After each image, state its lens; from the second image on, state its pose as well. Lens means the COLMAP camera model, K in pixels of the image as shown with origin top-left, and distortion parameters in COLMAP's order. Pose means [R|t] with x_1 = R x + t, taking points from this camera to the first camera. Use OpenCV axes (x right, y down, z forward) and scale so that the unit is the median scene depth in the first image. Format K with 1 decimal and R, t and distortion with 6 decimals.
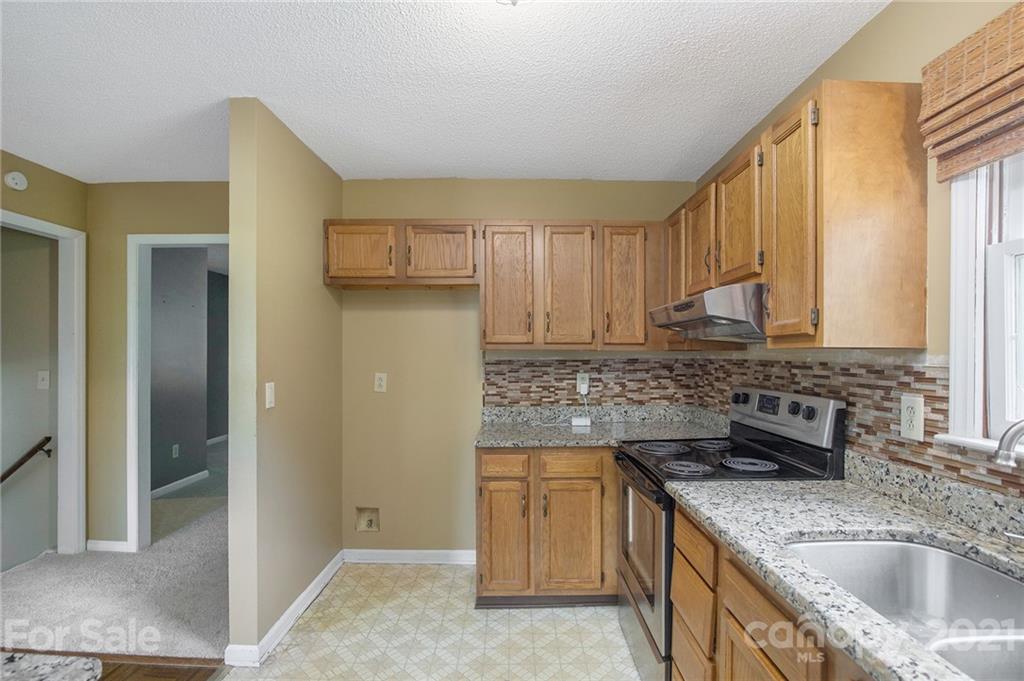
lens RADIAL K [[489.9, 0, 514.1], [0, 489.9, 352.6], [0, 0, 1]] dist [0.020722, 0.000142]
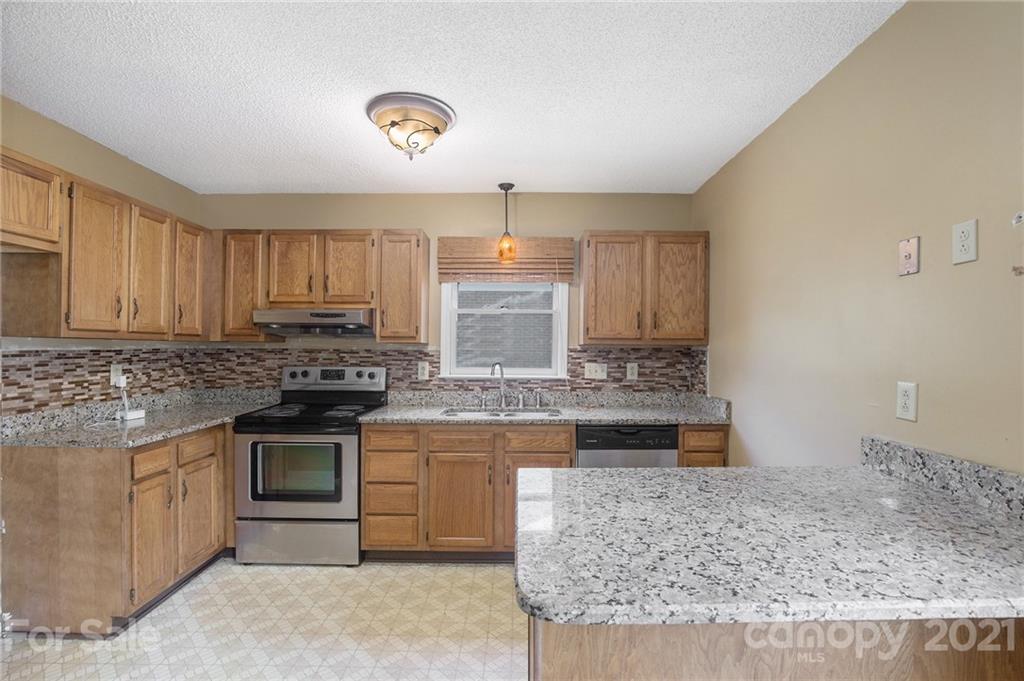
lens RADIAL K [[489.9, 0, 514.1], [0, 489.9, 352.6], [0, 0, 1]] dist [0.020722, 0.000142]
pose [[0.020653, -0.010291, 0.999734, -0.798263], [-0.007638, 0.999916, 0.010451, 0.004485], [-0.999758, -0.007852, 0.020573, 0.240905]]
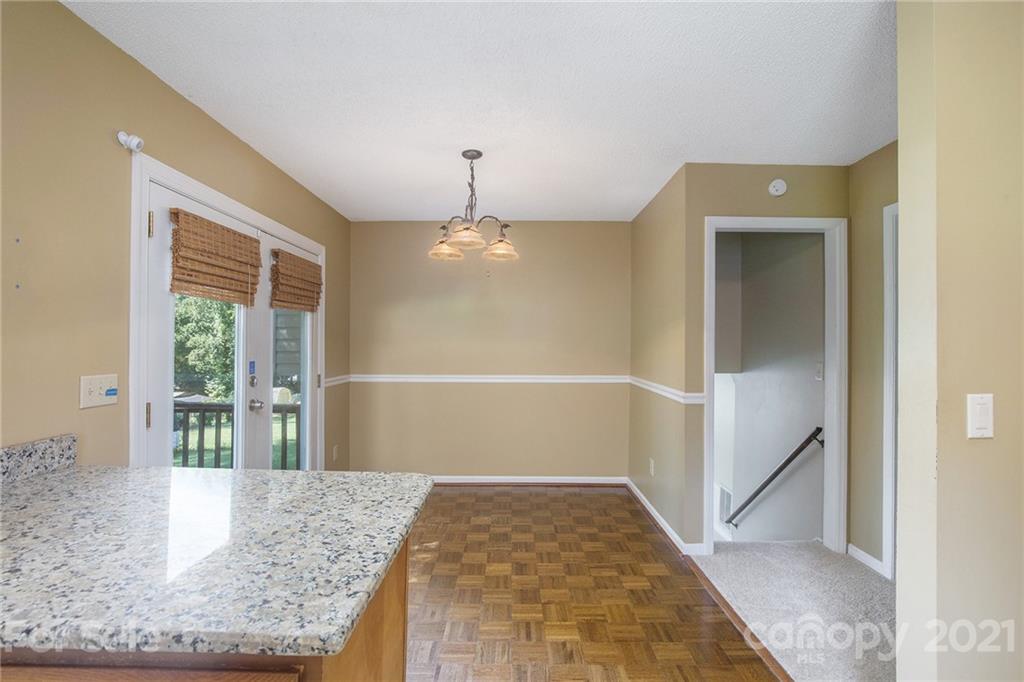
lens RADIAL K [[474.1, 0, 511.3], [0, 474.1, 348.7], [0, 0, 1]] dist [-0.040494, -0.000151]
pose [[-0.012474, -0.000258, -0.999922, 0.022809], [-0.002178, 0.999998, -0.000231, 0.007964], [0.999920, 0.002175, -0.012474, 0.336645]]
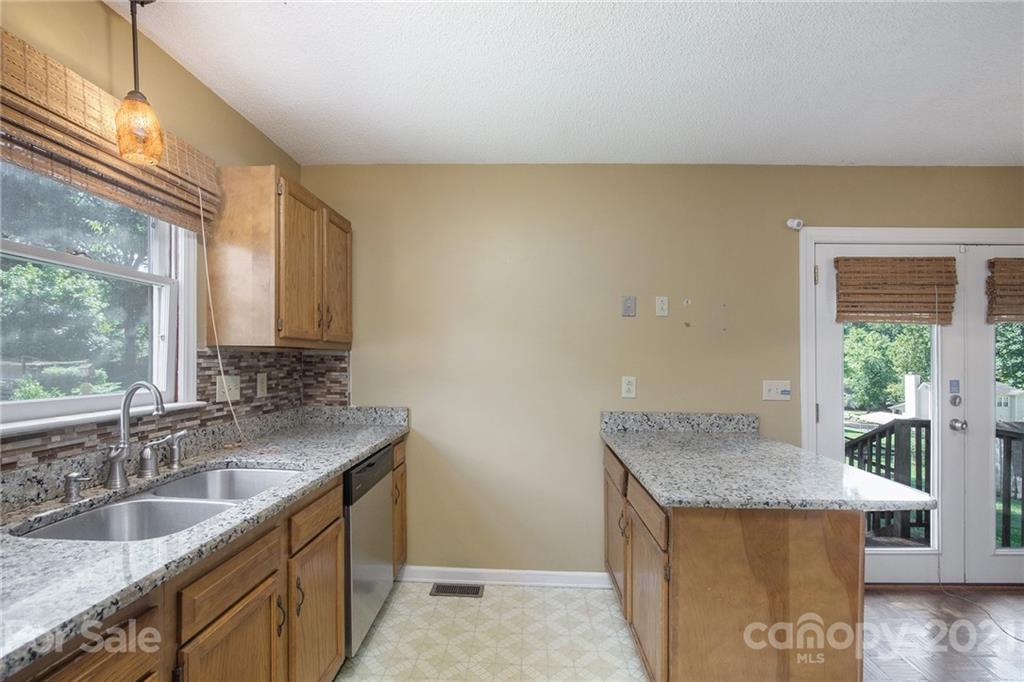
lens RADIAL K [[489.9, 0, 514.1], [0, 489.9, 353.1], [0, 0, 1]] dist [0.020722, 0.000142]
pose [[-0.998759, -0.017214, 0.046741, -0.072621], [-0.017668, 0.999800, -0.009327, 0.005996], [-0.046571, -0.010141, -0.998864, 0.786645]]
